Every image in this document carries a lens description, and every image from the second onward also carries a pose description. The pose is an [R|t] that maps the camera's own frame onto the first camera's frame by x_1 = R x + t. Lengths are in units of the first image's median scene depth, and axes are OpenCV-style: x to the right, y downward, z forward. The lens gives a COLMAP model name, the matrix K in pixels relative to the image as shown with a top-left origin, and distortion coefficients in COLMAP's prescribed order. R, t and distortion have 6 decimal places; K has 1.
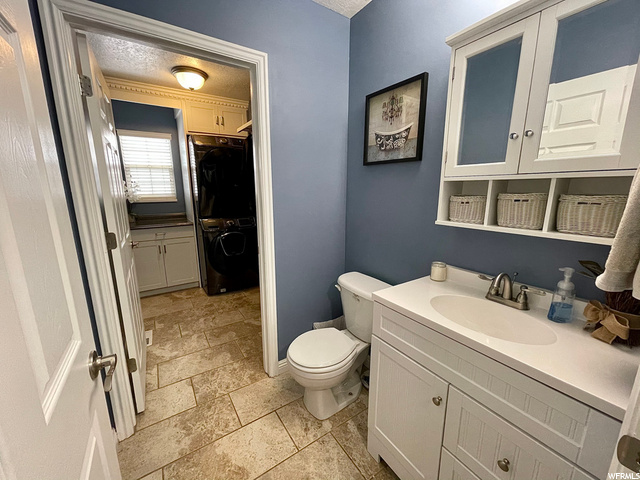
lens RADIAL K [[253.4, 0, 308.7], [0, 253.4, 235.0], [0, 0, 1]] dist [-0.003785, -0.000617]
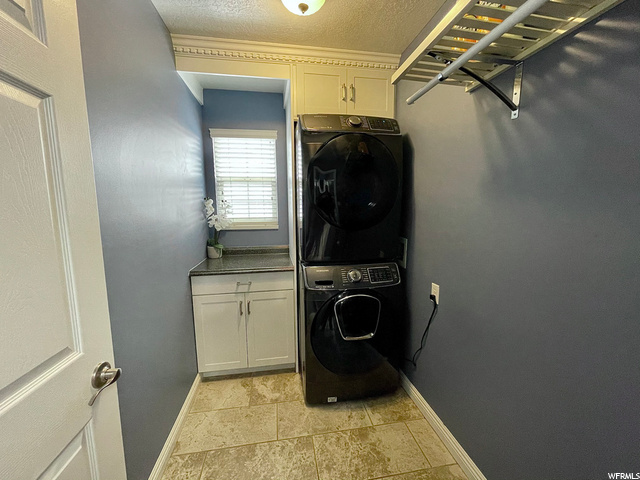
lens RADIAL K [[253.4, 0, 321.4], [0, 253.4, 237.6], [0, 0, 1]] dist [-0.003785, -0.000617]
pose [[0.924553, 0.050968, -0.377629, -0.172644], [-0.075720, 0.995825, -0.050981, -0.093363], [0.373454, 0.075729, 0.924552, 0.462866]]
